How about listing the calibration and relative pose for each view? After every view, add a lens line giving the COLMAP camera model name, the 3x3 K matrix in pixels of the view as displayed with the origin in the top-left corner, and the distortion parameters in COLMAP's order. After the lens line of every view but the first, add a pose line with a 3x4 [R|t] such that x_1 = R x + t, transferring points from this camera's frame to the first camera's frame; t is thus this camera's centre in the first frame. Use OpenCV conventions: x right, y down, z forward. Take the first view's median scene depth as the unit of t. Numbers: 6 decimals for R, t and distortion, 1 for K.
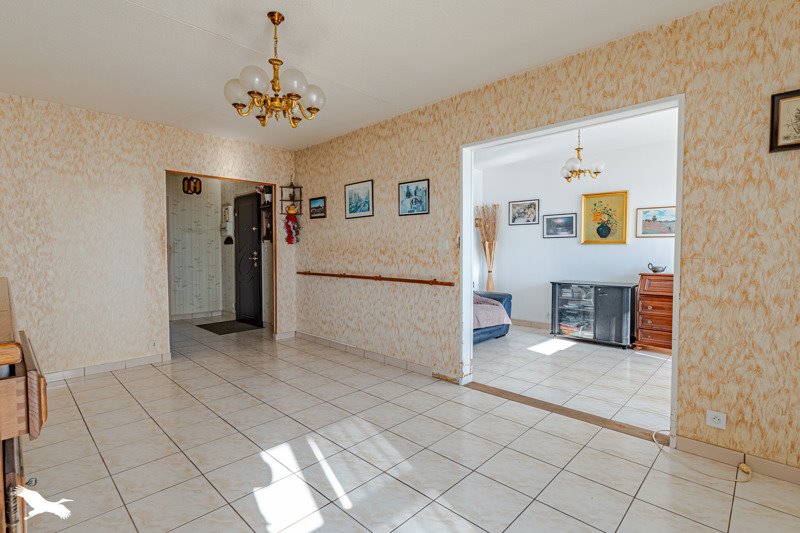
lens RADIAL K [[384.3, 0, 400.0], [0, 384.3, 266.5], [0, 0, 1]] dist [0.001253, 0.000198]
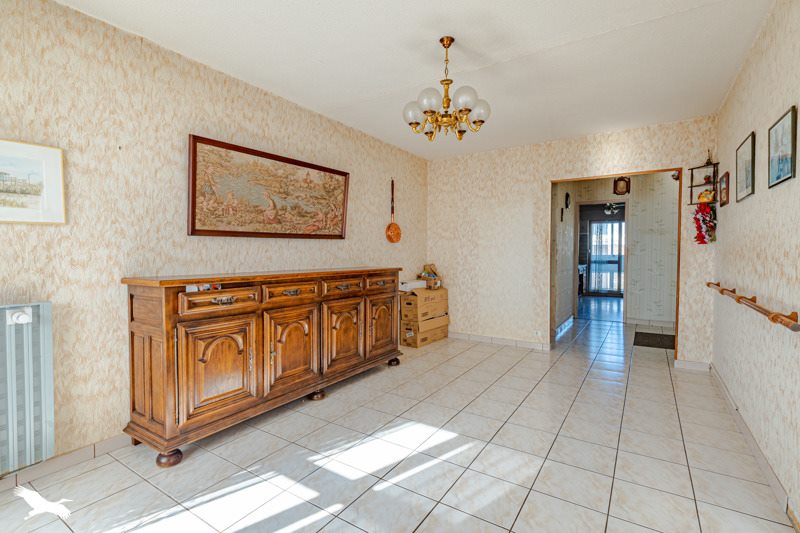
lens RADIAL K [[375.6, 0, 400.0], [0, 375.6, 266.5], [0, 0, 1]] dist [-0.001626, -0.000155]
pose [[0.186863, 0.035835, -0.981732, 0.458621], [-0.042101, 0.998708, 0.028442, -0.016533], [0.981483, 0.036017, 0.188131, 0.434528]]
